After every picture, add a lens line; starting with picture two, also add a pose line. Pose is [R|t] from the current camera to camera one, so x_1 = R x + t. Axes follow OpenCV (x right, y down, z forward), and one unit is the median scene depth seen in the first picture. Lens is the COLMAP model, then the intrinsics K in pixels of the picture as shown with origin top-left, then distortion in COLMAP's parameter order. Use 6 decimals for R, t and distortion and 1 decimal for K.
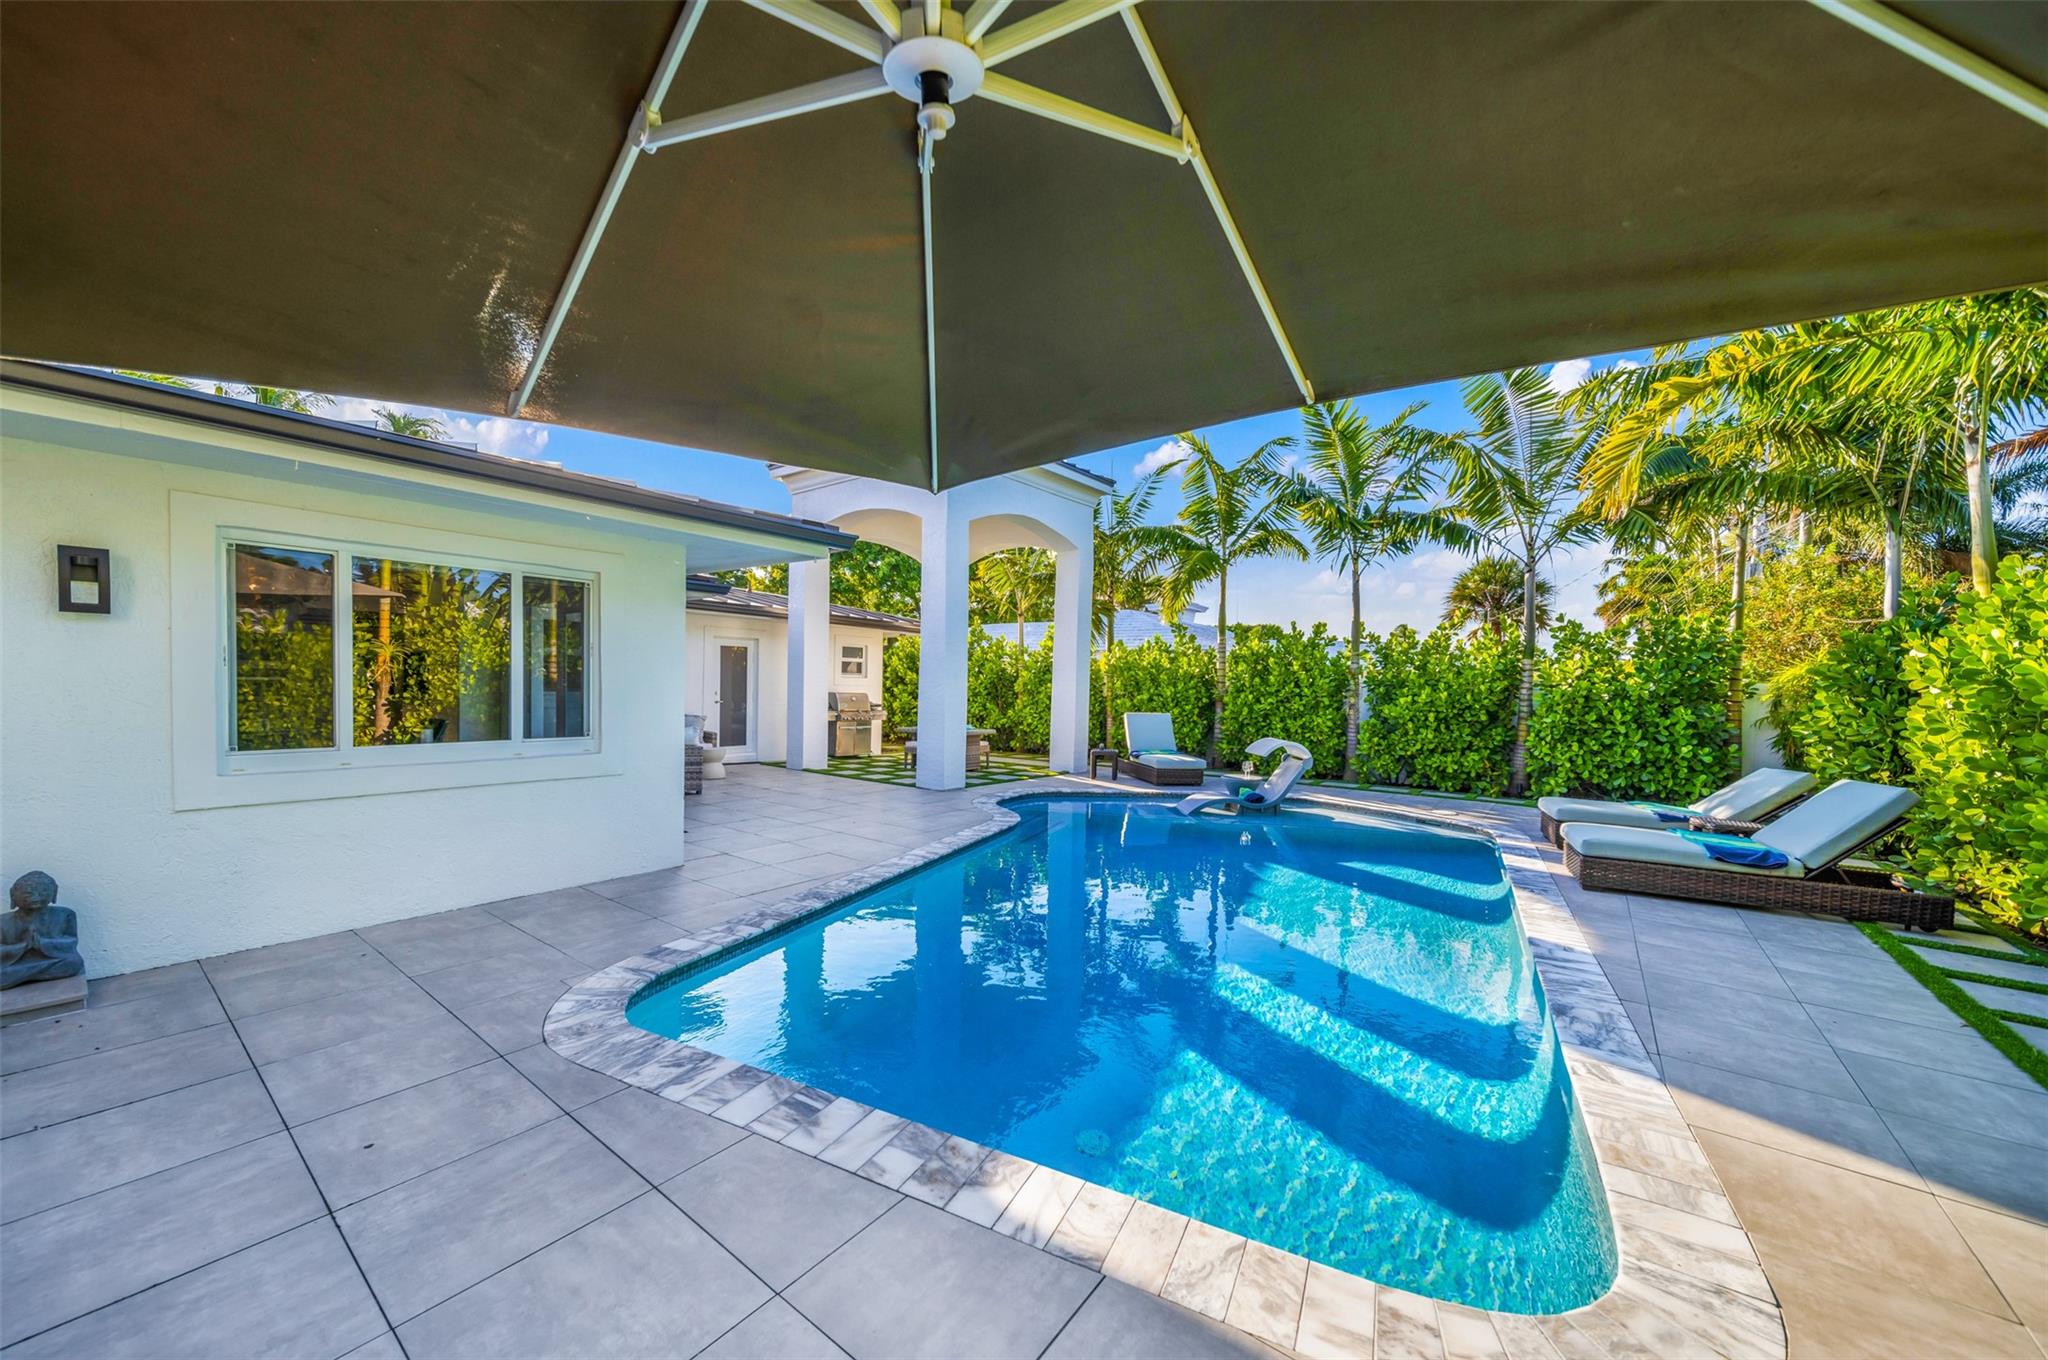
lens RADIAL K [[742.1, 0, 1014.5], [0, 742.1, 693.4], [0, 0, 1]] dist [0.000856, -0.000051]
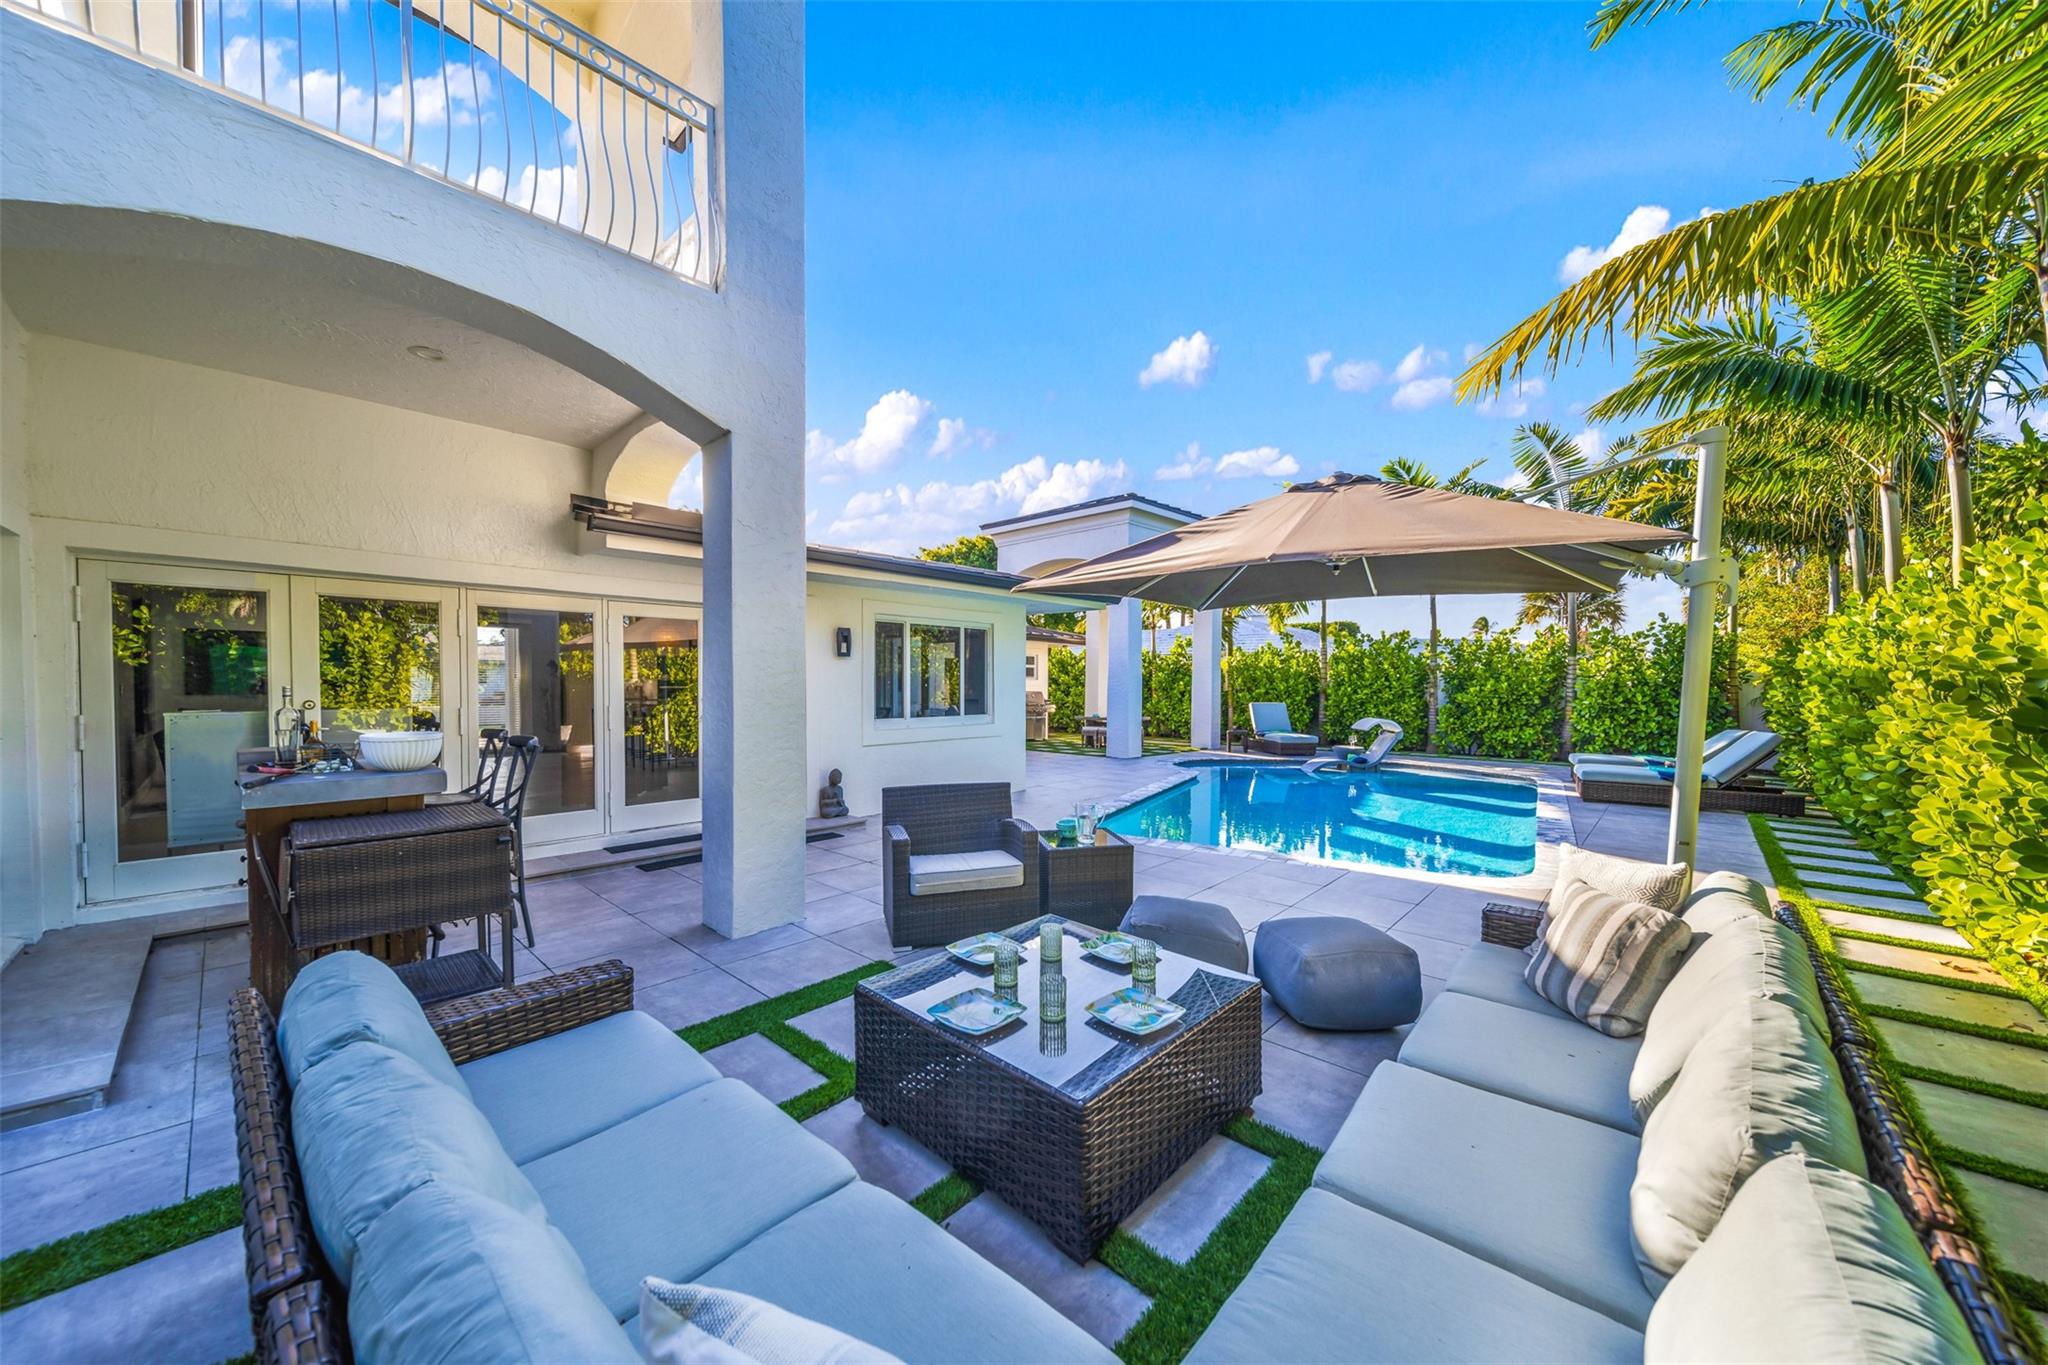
lens RADIAL K [[716.7, 0, 1017.5], [0, 716.7, 684.8], [0, 0, 1]] dist [0.003240, -0.002143]
pose [[0.995005, -0.017098, -0.098346, -0.158483], [0.015957, 0.999796, -0.012381, 0.004099], [0.098538, 0.010750, 0.995075, -0.355447]]
